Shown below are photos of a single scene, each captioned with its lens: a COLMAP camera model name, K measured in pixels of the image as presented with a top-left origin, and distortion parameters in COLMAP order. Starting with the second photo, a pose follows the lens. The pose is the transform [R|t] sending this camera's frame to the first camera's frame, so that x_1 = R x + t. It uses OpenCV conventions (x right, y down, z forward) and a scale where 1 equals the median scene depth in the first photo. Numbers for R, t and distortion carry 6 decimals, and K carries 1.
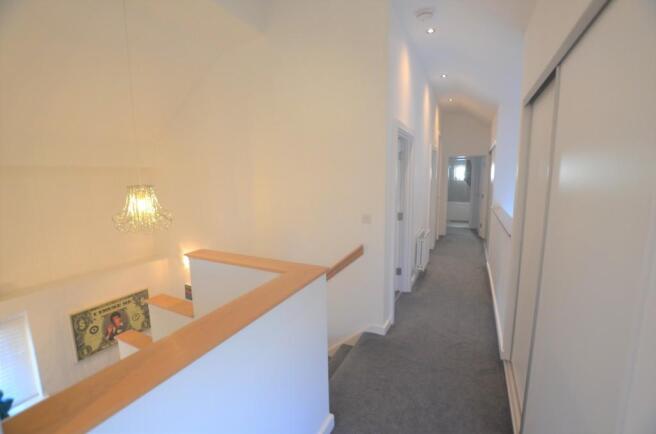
lens RADIAL K [[288.1, 0, 328.0], [0, 288.1, 217.0], [0, 0, 1]] dist [-0.050132, 0.012584]
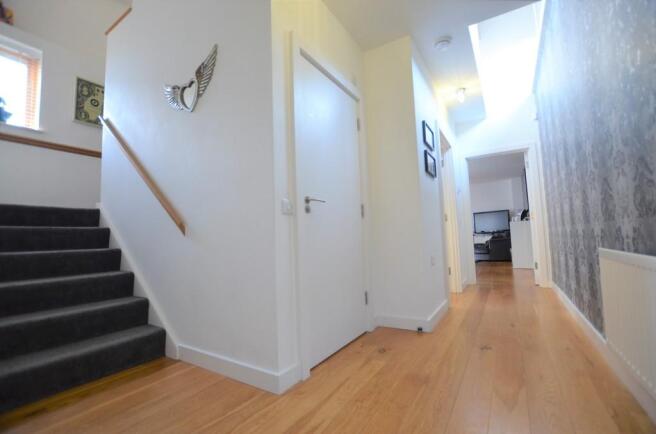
lens RADIAL K [[288.1, 0, 328.0], [0, 288.1, 217.0], [0, 0, 1]] dist [-0.050132, 0.012584]
pose [[0.995610, -0.032139, -0.087902, 0.180738], [0.012228, 0.975809, -0.218281, 1.150078], [0.092791, 0.216248, 0.971919, 0.105860]]
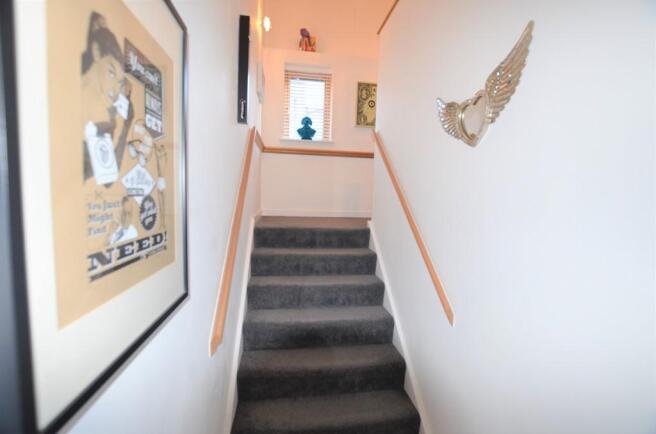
lens RADIAL K [[288.1, 0, 328.0], [0, 288.1, 217.0], [0, 0, 1]] dist [-0.050132, 0.012584]
pose [[0.574296, 0.102398, -0.812218, 0.046899], [-0.158389, 0.987298, 0.012478, 0.905249], [0.803179, 0.121481, 0.583220, 0.248228]]
